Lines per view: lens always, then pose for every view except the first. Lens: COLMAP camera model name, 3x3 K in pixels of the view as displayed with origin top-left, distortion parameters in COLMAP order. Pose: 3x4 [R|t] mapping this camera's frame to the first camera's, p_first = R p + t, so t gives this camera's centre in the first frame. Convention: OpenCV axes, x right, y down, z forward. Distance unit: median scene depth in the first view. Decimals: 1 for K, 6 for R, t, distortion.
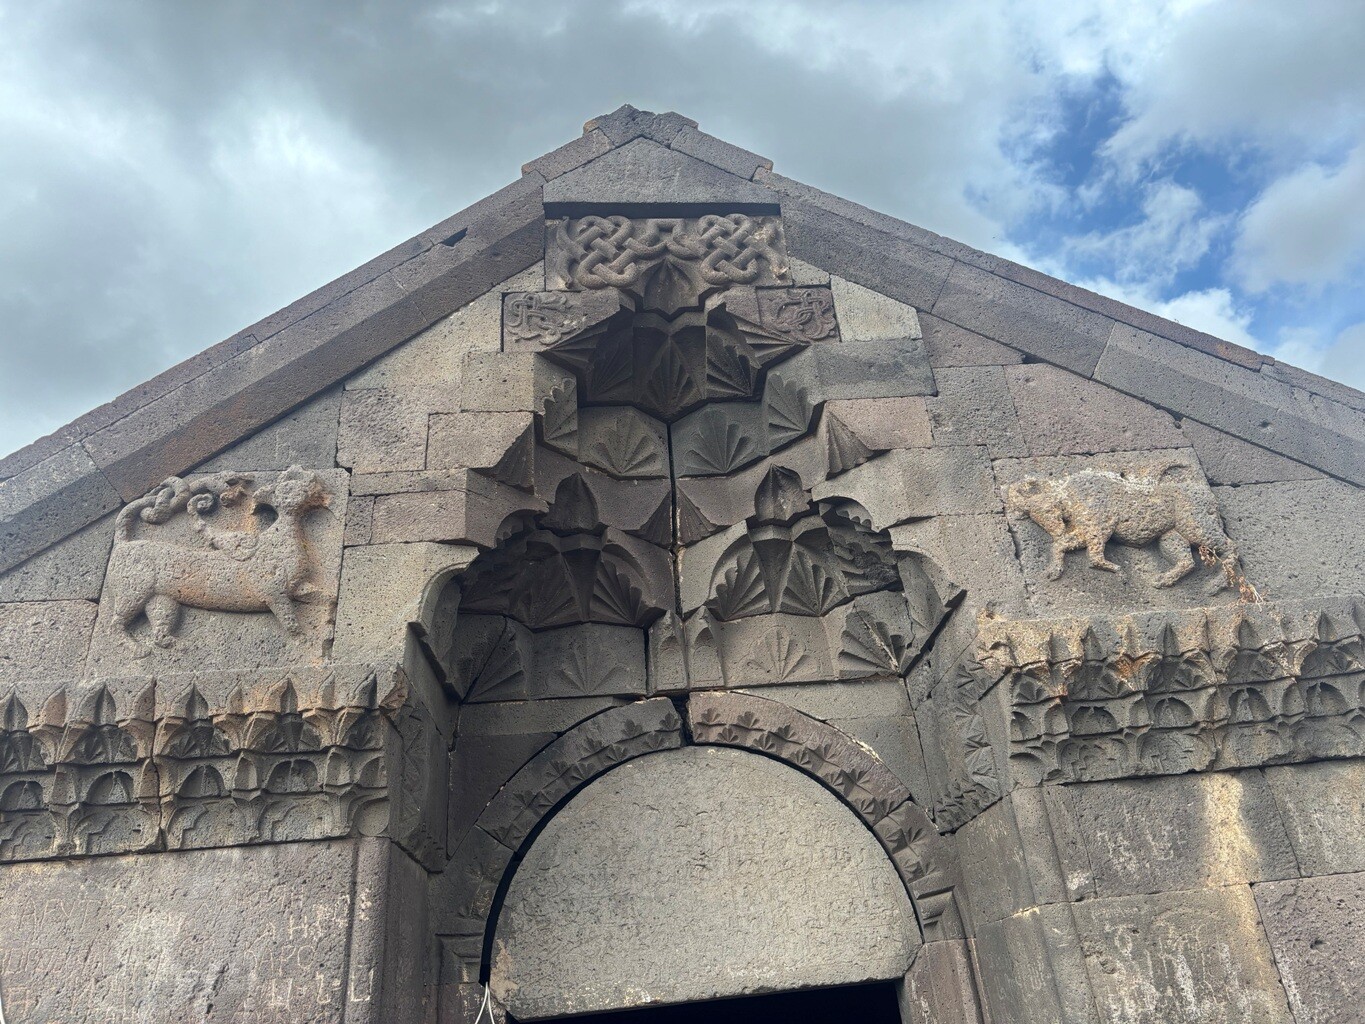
lens RADIAL K [[1022.7, 0, 682.5], [0, 1022.7, 512.0], [0, 0, 1]] dist [0.080904, -0.085755]
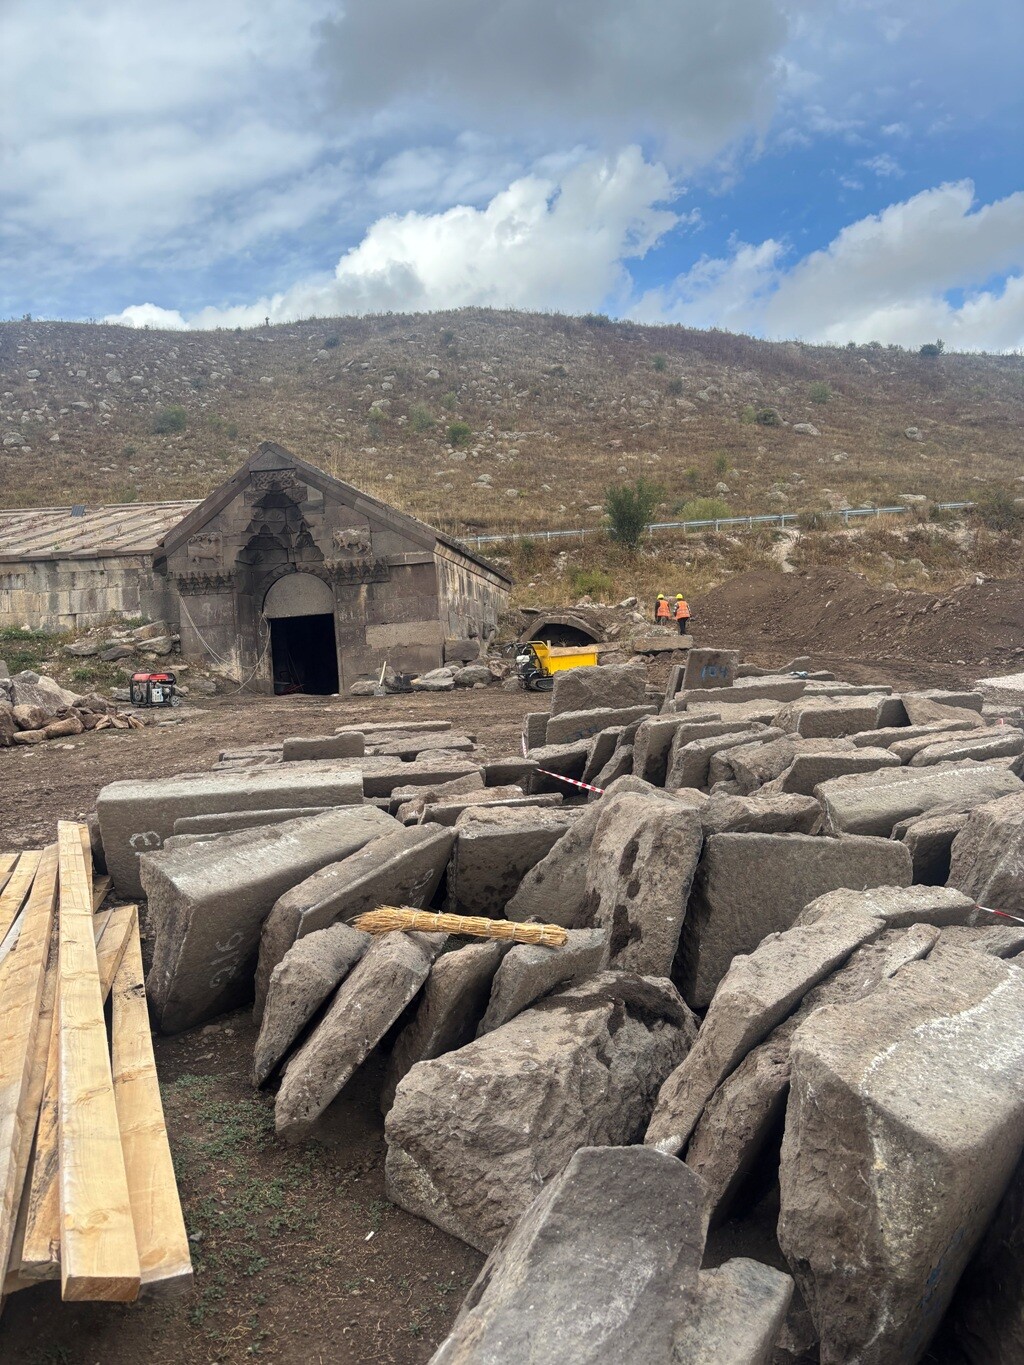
lens RADIAL K [[1022.7, 0, 511.7], [0, 1022.7, 686.6], [0, 0, 1]] dist [0.080904, -0.085755]
pose [[0.979895, 0.030312, -0.197198, 2.289805], [0.072308, 0.867242, 0.492608, -1.897615], [0.185950, -0.496963, 0.847615, -3.783152]]
